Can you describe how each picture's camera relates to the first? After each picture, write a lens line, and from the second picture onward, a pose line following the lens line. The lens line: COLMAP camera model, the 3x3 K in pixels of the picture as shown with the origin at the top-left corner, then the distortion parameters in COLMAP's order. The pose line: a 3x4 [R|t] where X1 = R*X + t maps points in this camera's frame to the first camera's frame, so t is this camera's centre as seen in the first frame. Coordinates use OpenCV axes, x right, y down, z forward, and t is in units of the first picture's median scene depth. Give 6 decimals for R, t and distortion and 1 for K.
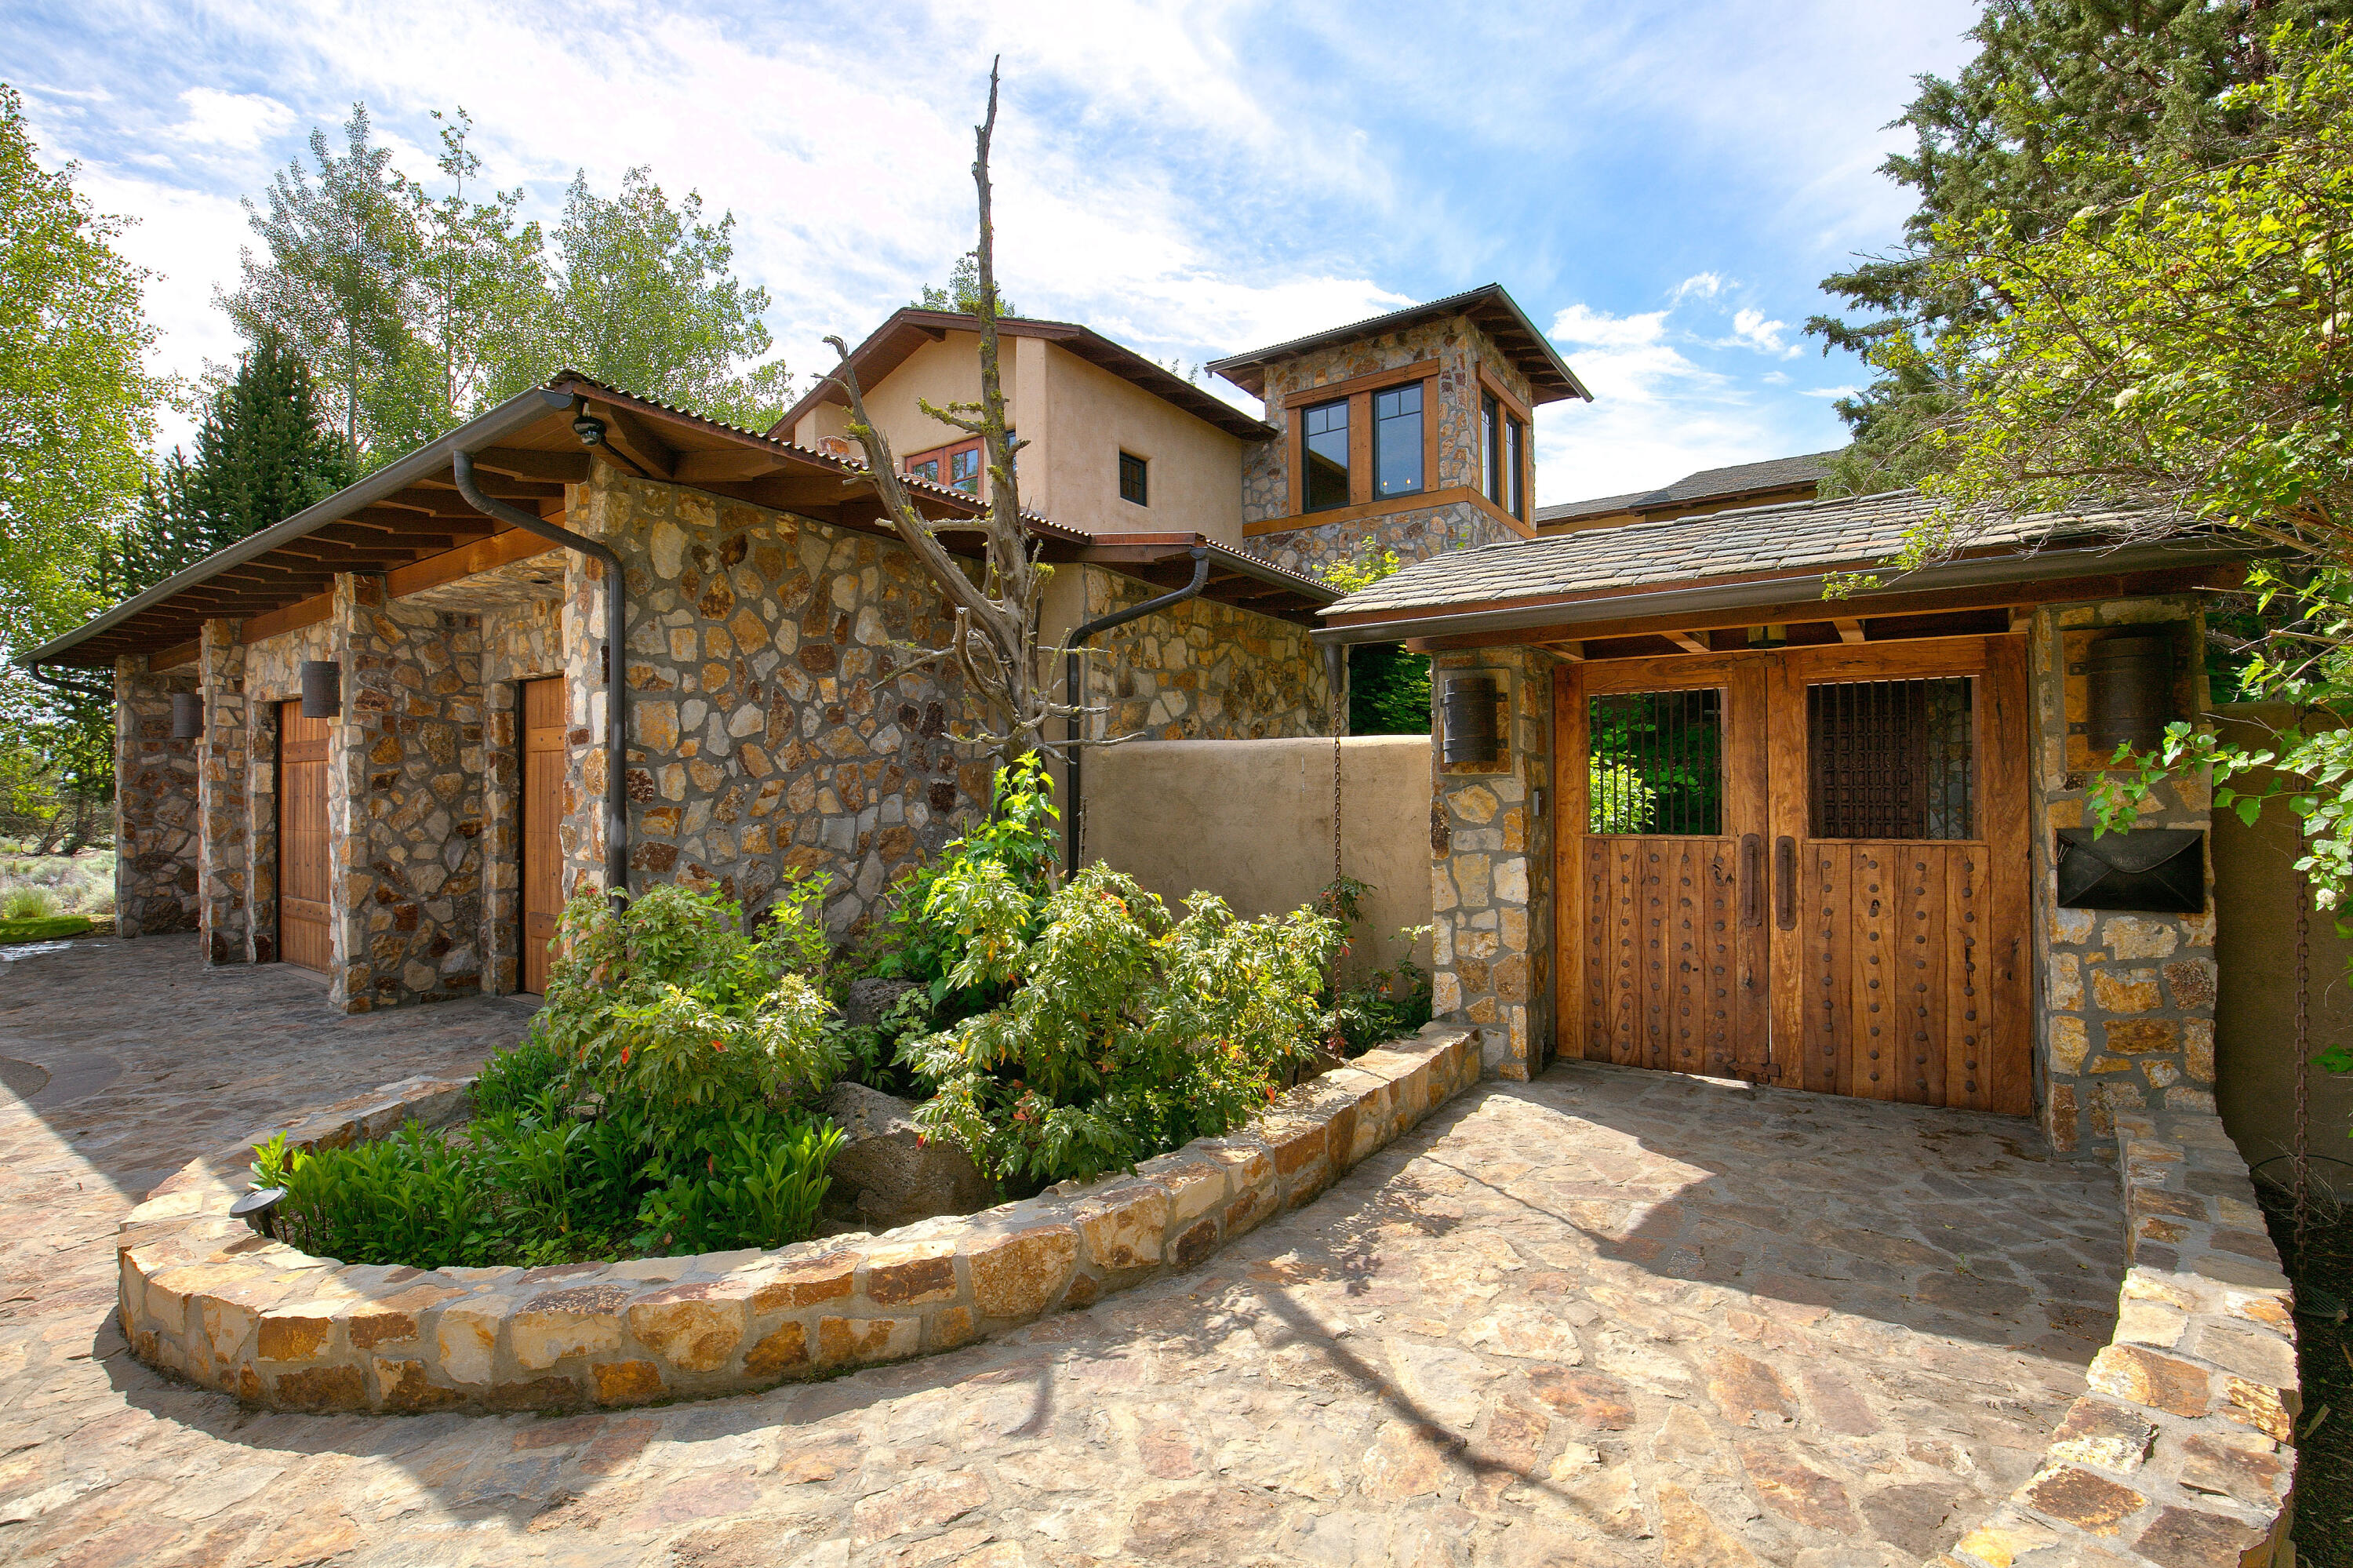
lens RADIAL K [[1188.3, 0, 1169.3], [0, 1188.3, 807.8], [0, 0, 1]] dist [-0.036605, 0.004944]
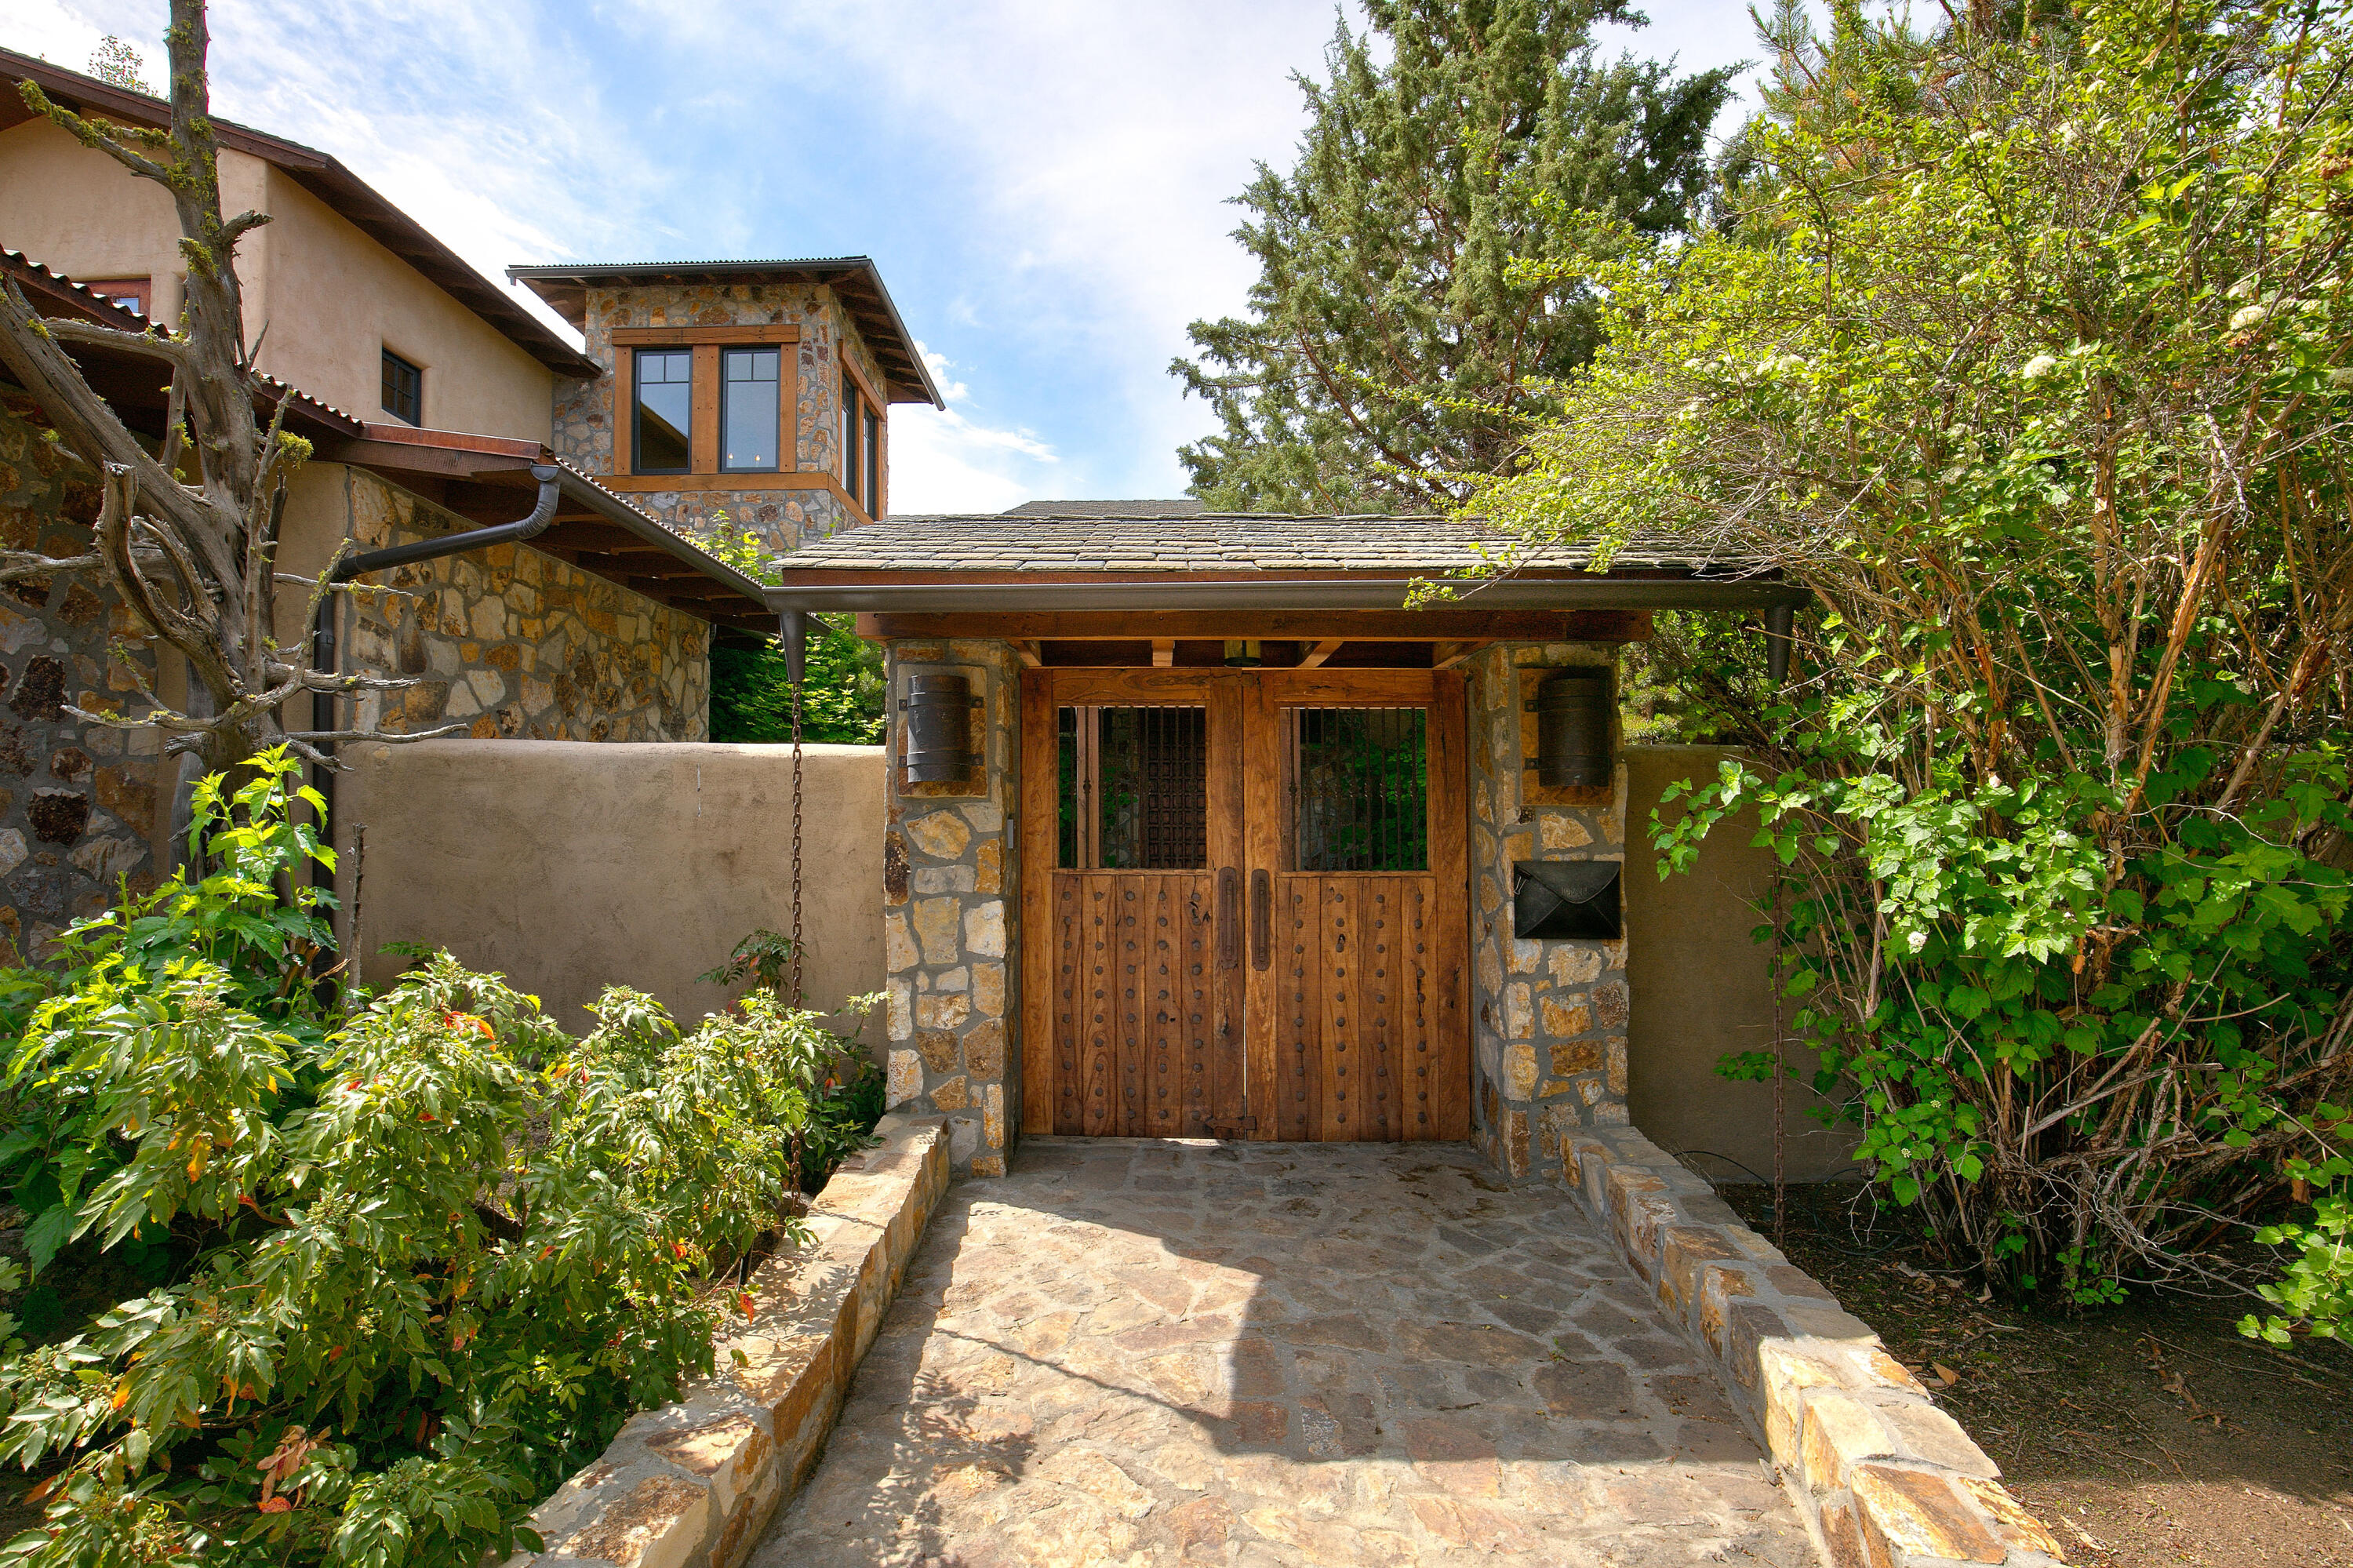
lens RADIAL K [[1188.3, 0, 1169.3], [0, 1188.3, 807.8], [0, 0, 1]] dist [-0.036605, 0.004944]
pose [[0.836536, 0.012095, 0.547779, -0.050921], [-0.005096, 0.999885, -0.014295, -0.010677], [-0.547889, 0.009167, 0.836501, 0.254765]]
